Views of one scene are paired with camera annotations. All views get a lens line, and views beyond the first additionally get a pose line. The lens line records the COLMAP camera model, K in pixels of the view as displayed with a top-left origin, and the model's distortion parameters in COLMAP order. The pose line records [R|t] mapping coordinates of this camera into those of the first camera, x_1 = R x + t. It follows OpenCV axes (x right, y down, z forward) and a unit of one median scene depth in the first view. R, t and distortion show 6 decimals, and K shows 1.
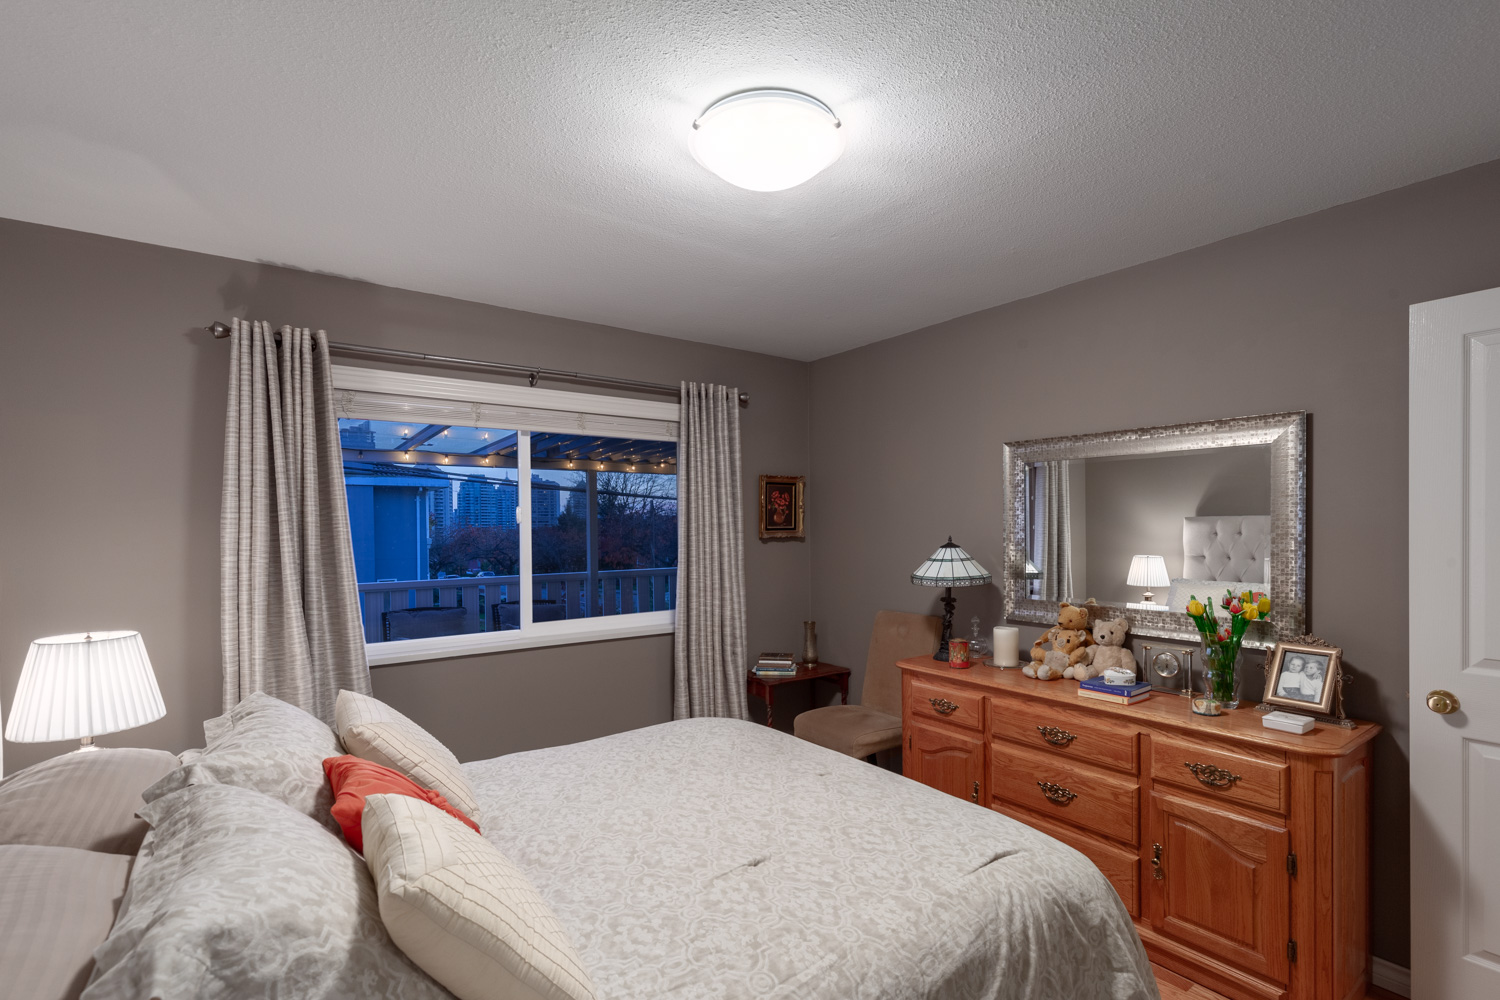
lens RADIAL K [[693.5, 0, 766.1], [0, 693.5, 535.4], [0, 0, 1]] dist [0.005717, 0.000245]
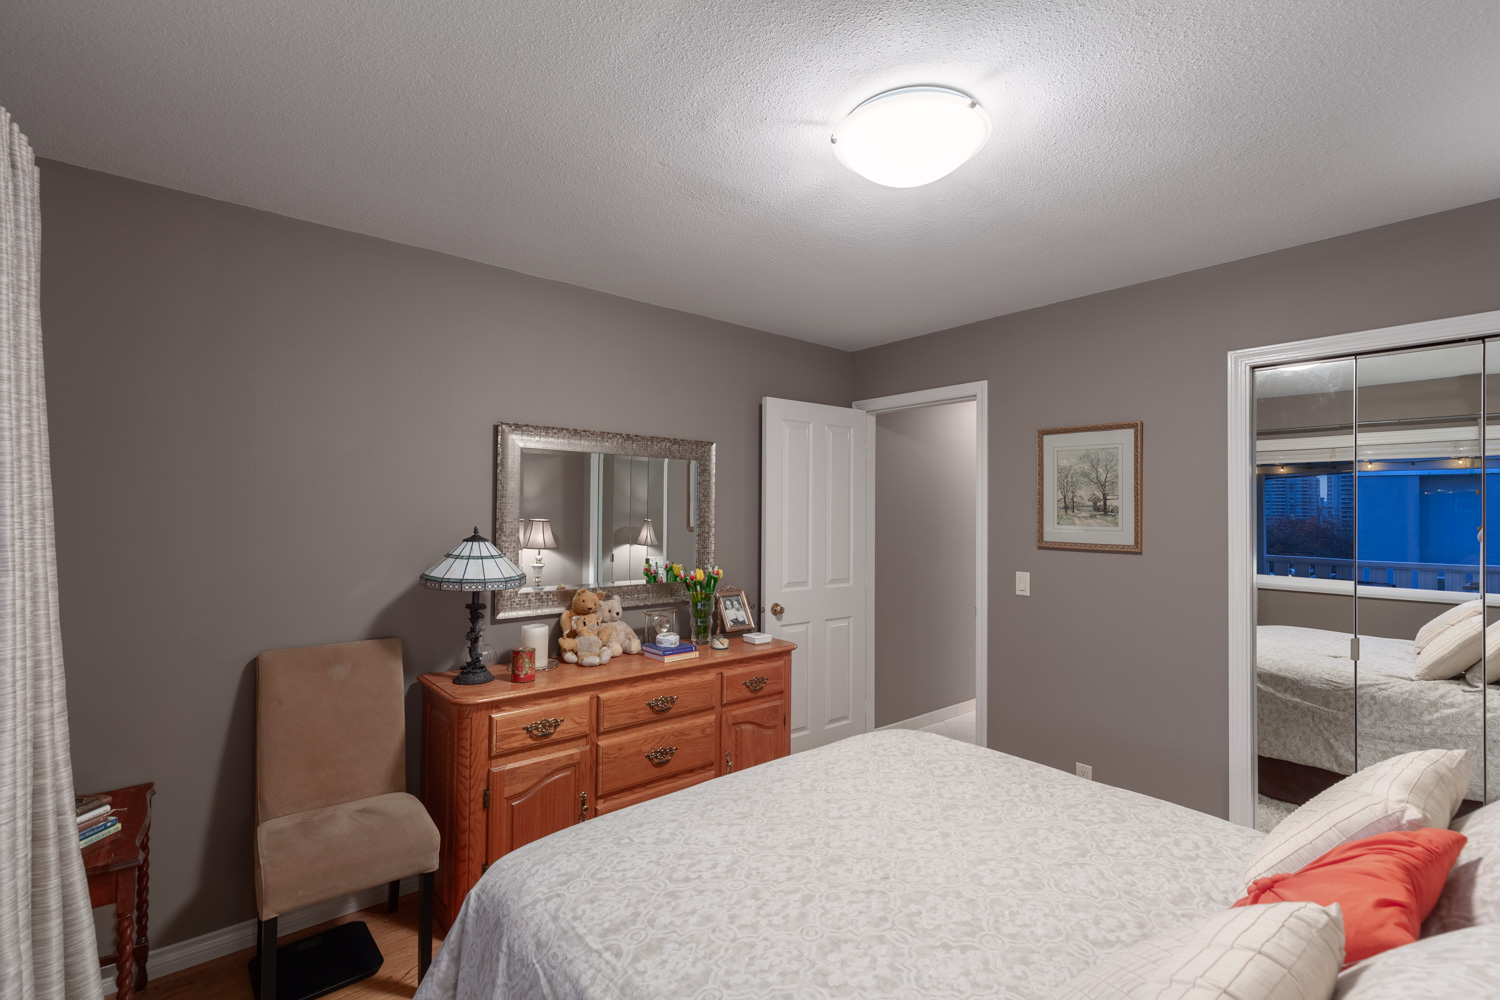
lens RADIAL K [[671.7, 0, 750.0], [0, 671.7, 500.0], [0, 0, 1]] dist [0.000288, 0.000013]
pose [[-0.045714, 0.024085, 0.998664, -0.608059], [0.008208, 0.999685, -0.023734, -0.010557], [-0.998921, 0.007112, -0.045897, 0.818077]]
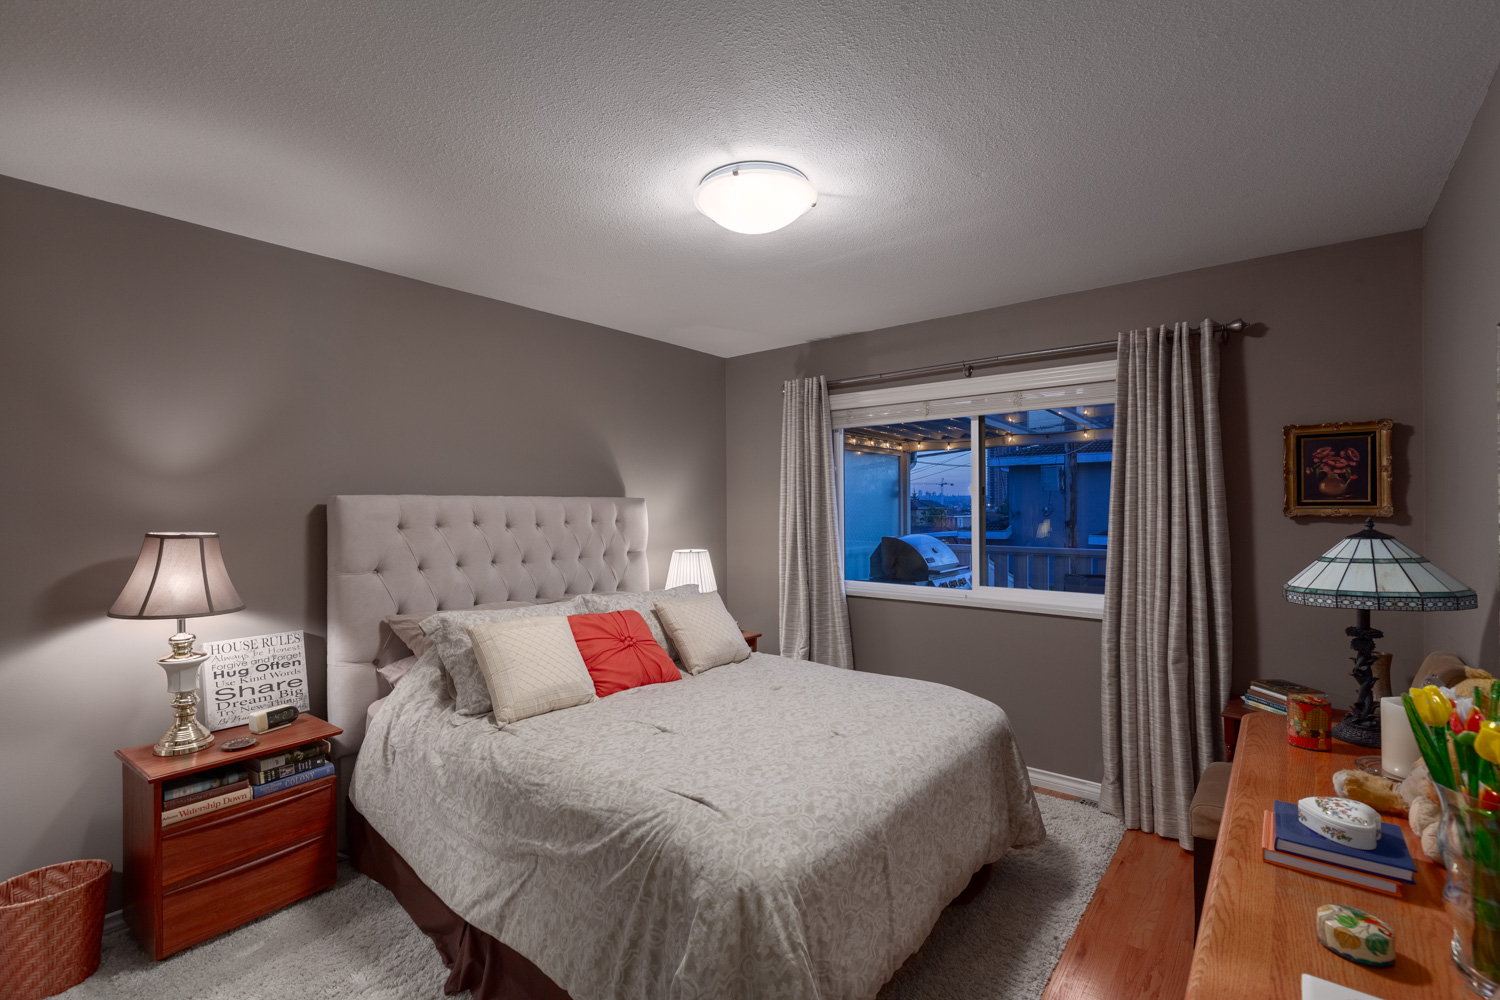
lens RADIAL K [[682.3, 0, 750.0], [0, 682.3, 500.0], [0, 0, 1]] dist [0.006317, 0.000490]
pose [[0.239065, -0.001214, -0.971003, 0.773577], [-0.010471, 0.999938, -0.003828, -0.005741], [0.970947, 0.011083, 0.239037, 0.447396]]
